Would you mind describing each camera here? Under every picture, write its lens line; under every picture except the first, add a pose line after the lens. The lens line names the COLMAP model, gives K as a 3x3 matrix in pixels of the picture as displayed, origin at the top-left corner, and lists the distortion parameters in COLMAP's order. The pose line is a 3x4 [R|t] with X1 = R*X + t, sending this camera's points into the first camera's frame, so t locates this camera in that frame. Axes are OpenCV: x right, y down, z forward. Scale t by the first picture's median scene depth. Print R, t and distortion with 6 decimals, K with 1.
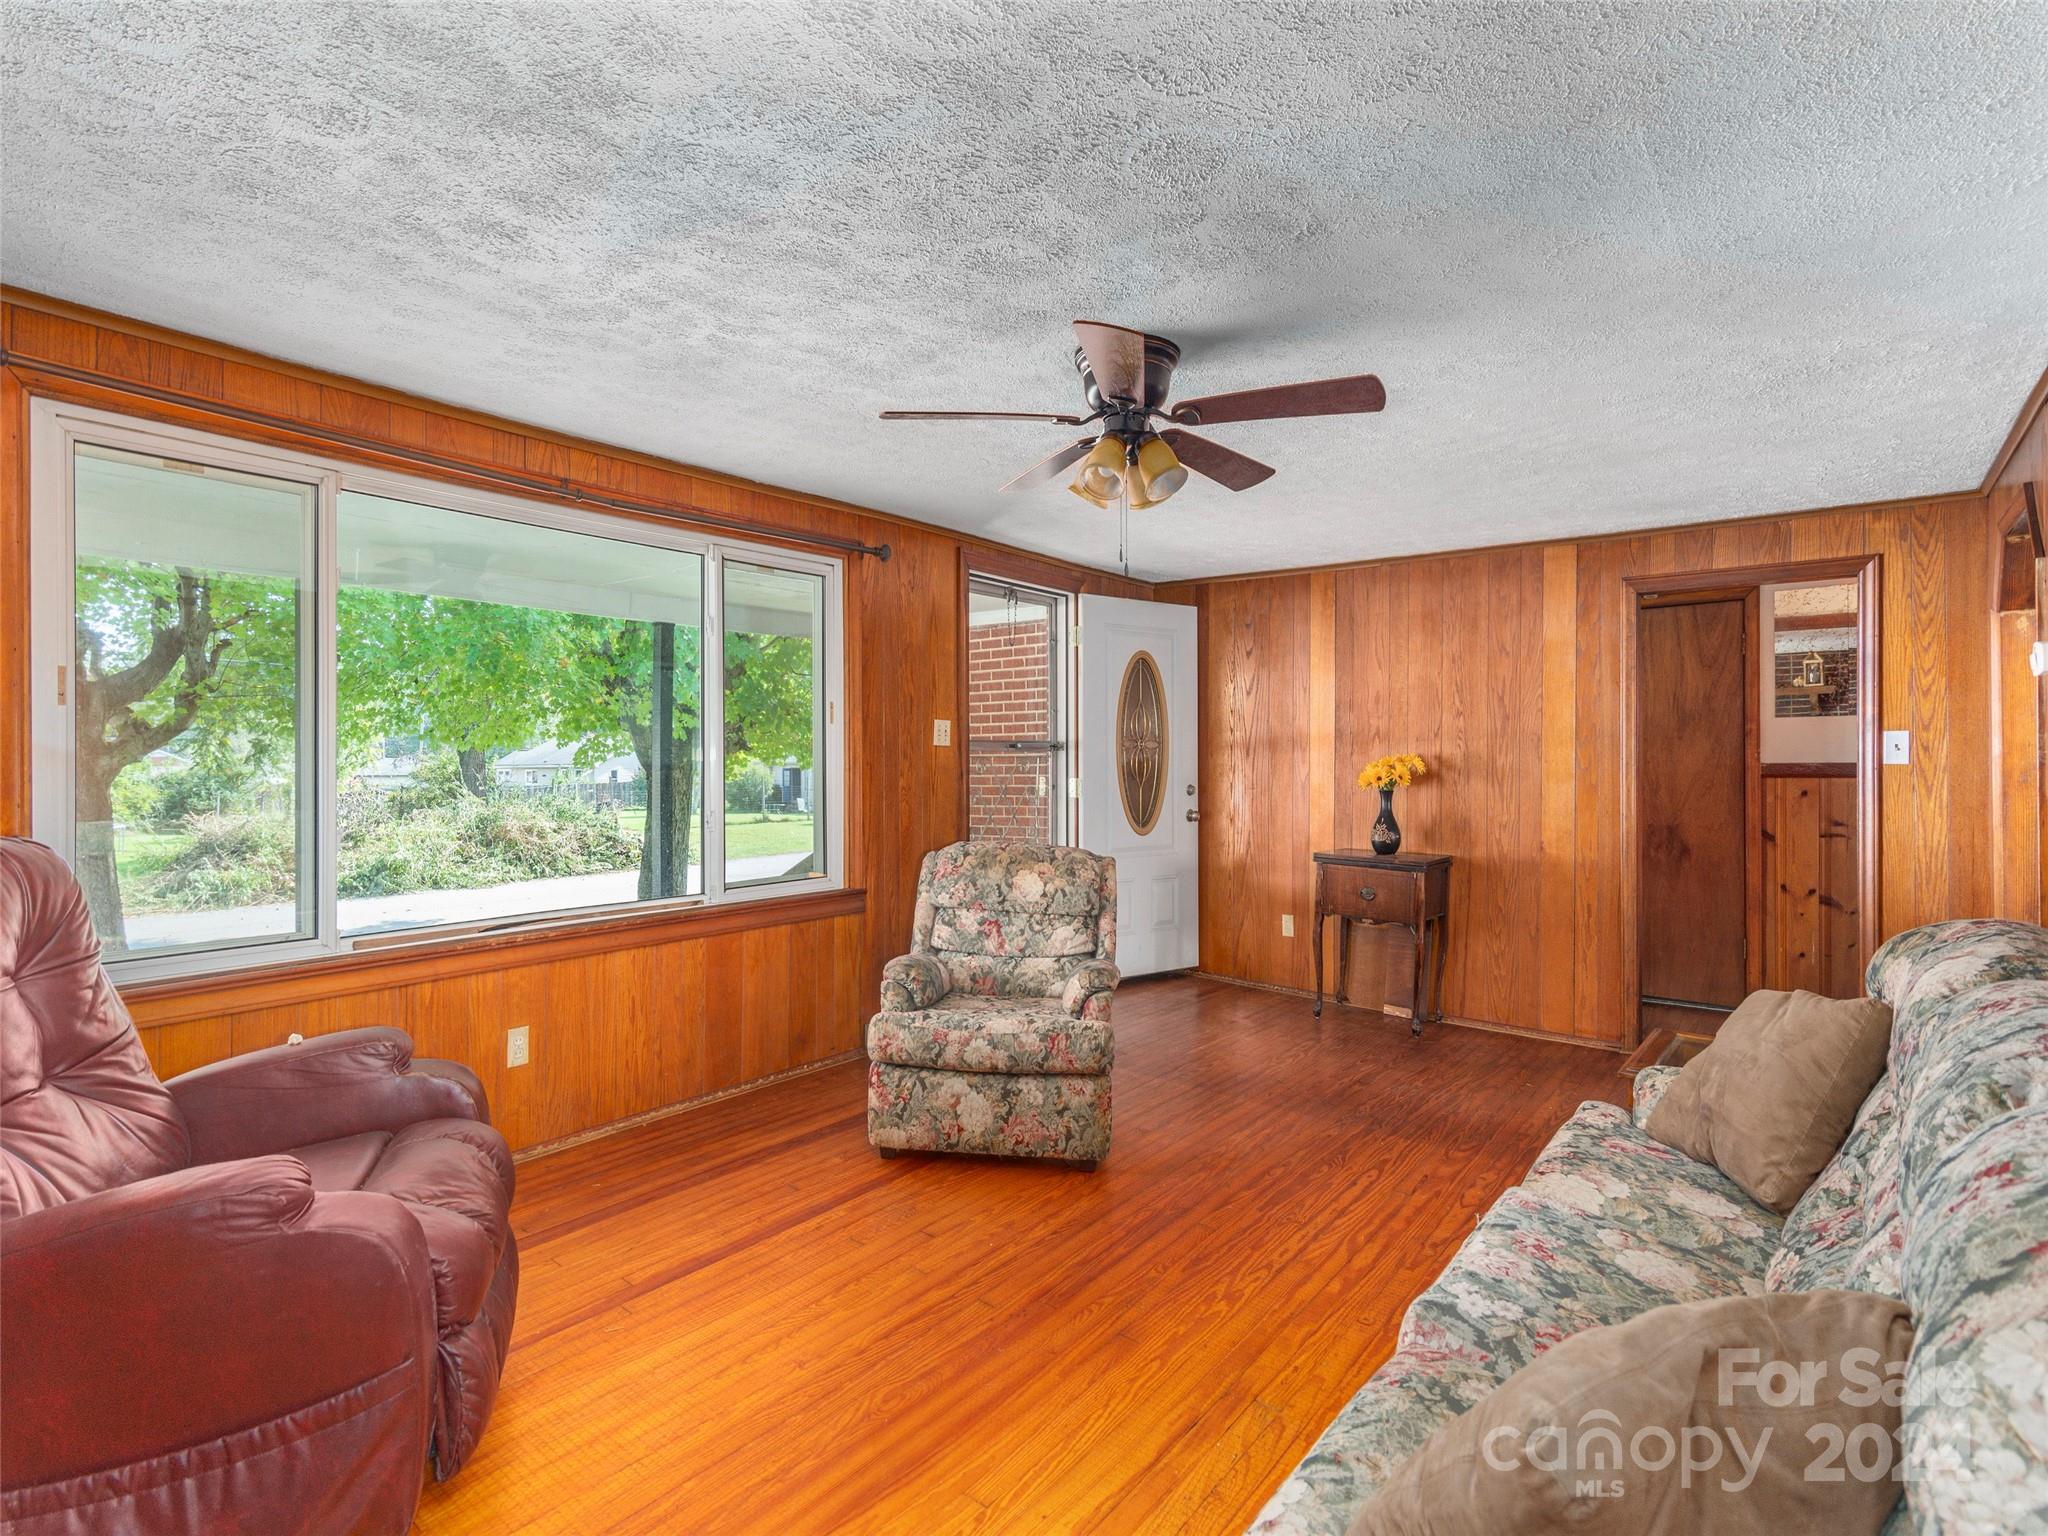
lens RADIAL K [[1010.3, 0, 1017.8], [0, 1010.3, 765.4], [0, 0, 1]] dist [0.001766, -0.000052]
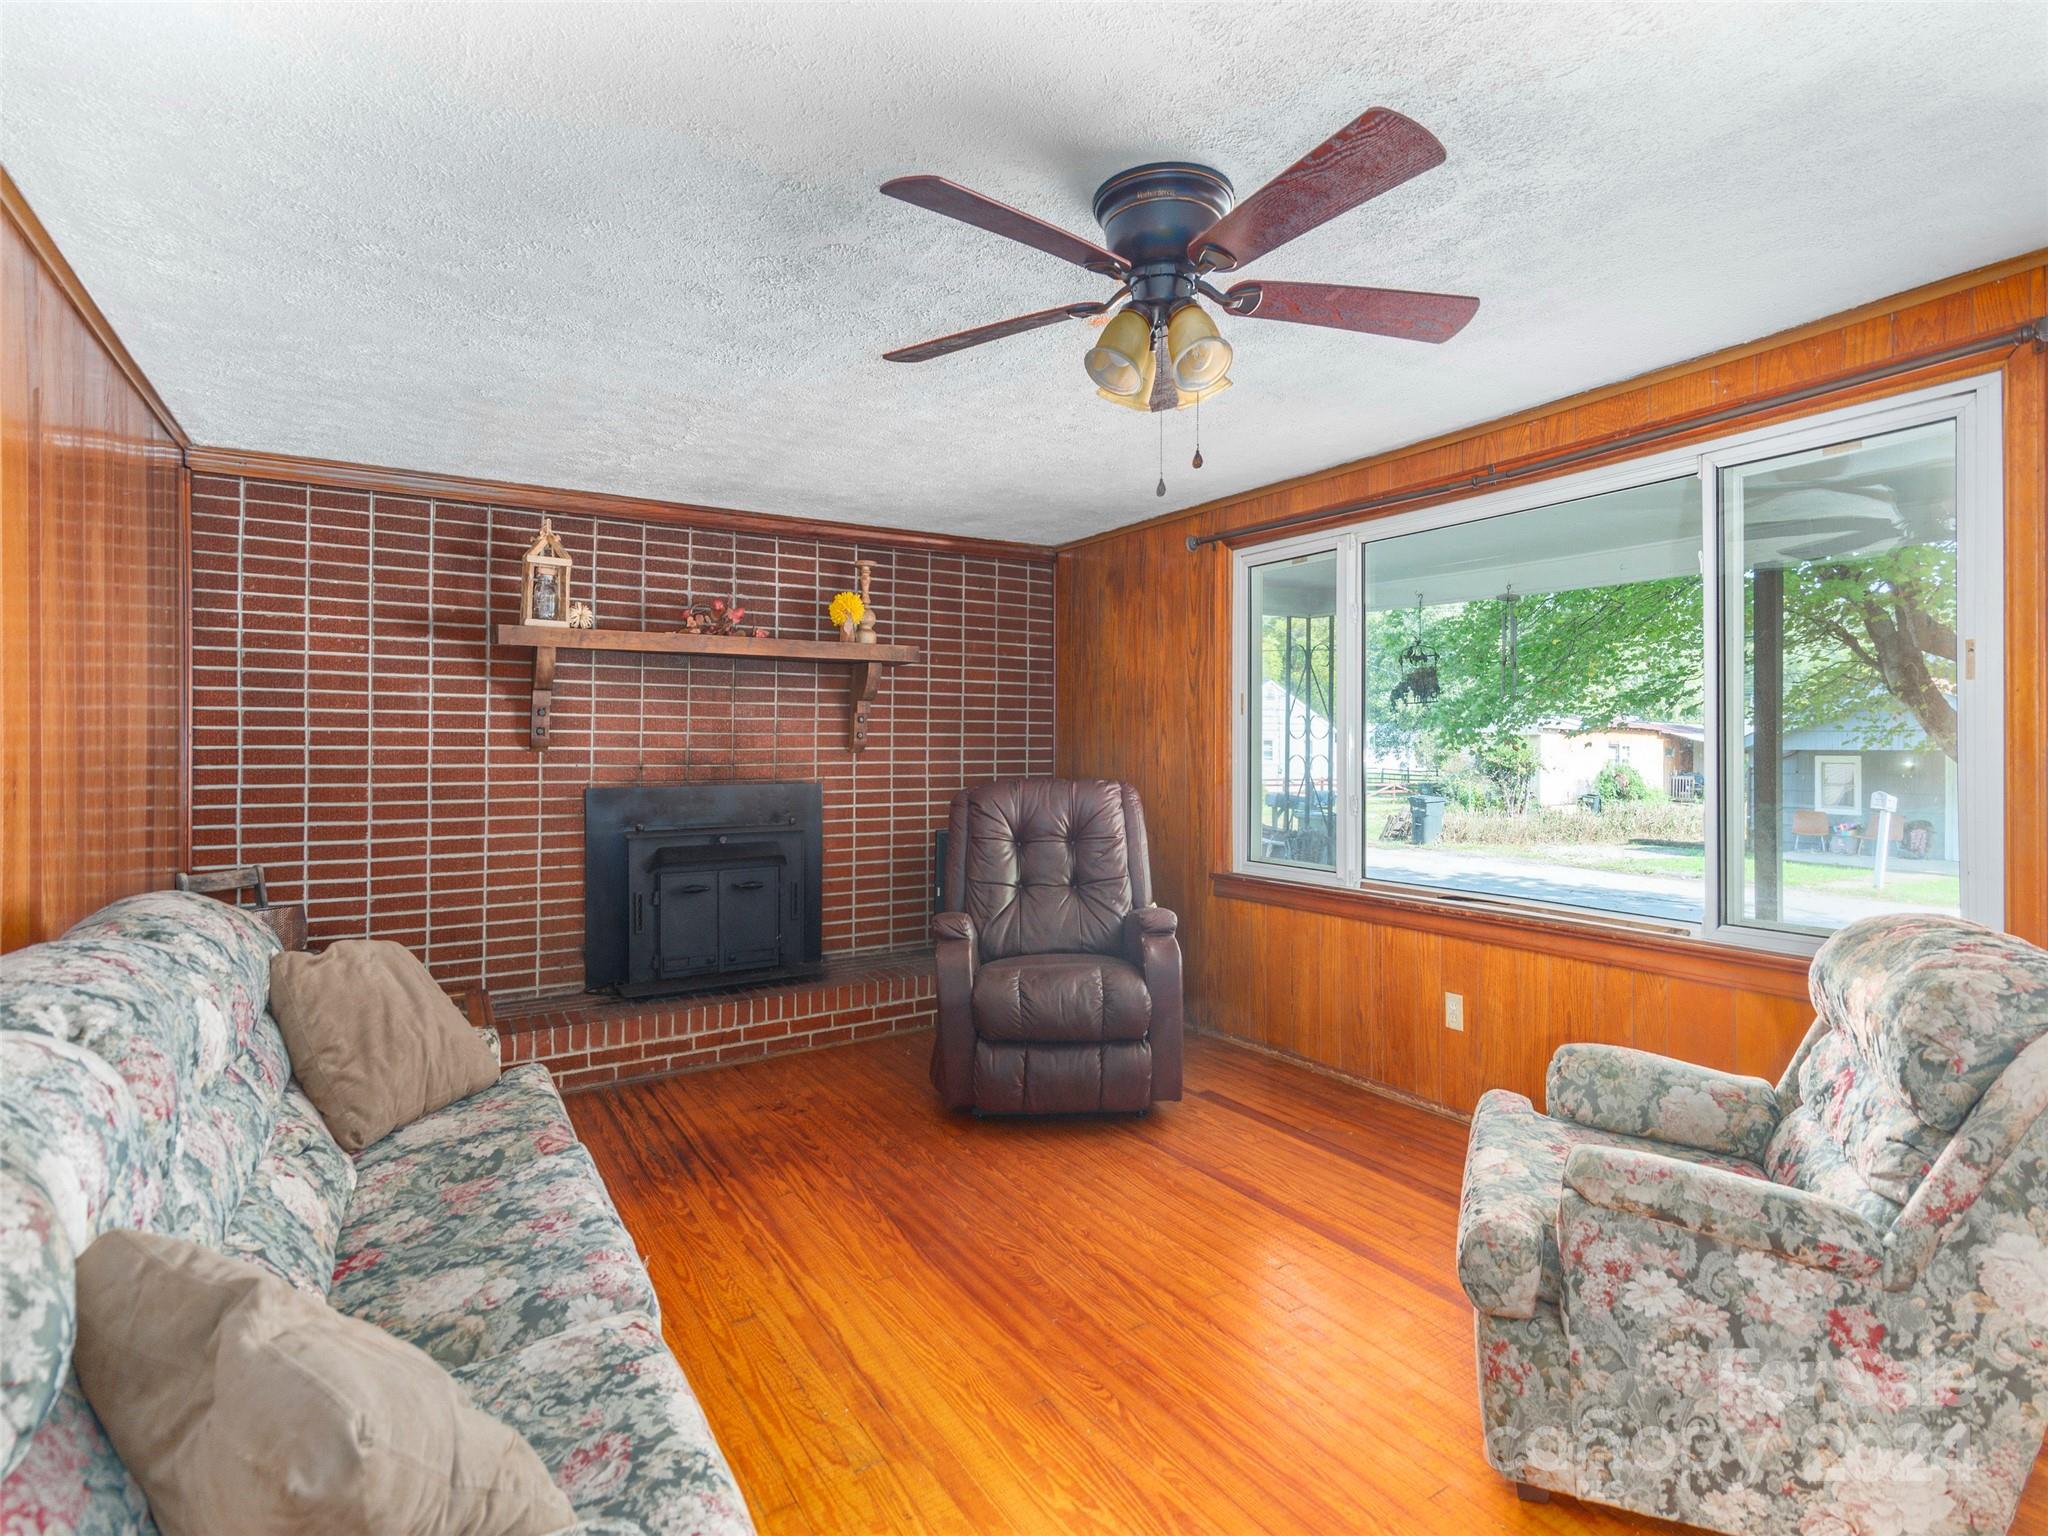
lens RADIAL K [[1010.3, 0, 1016.2], [0, 1010.3, 756.8], [0, 0, 1]] dist [0.001766, -0.000052]
pose [[-0.329261, 0.007561, -0.944209, 0.733387], [-0.006384, 0.999927, 0.010233, -0.001448], [0.944217, 0.009397, -0.329188, 0.990233]]
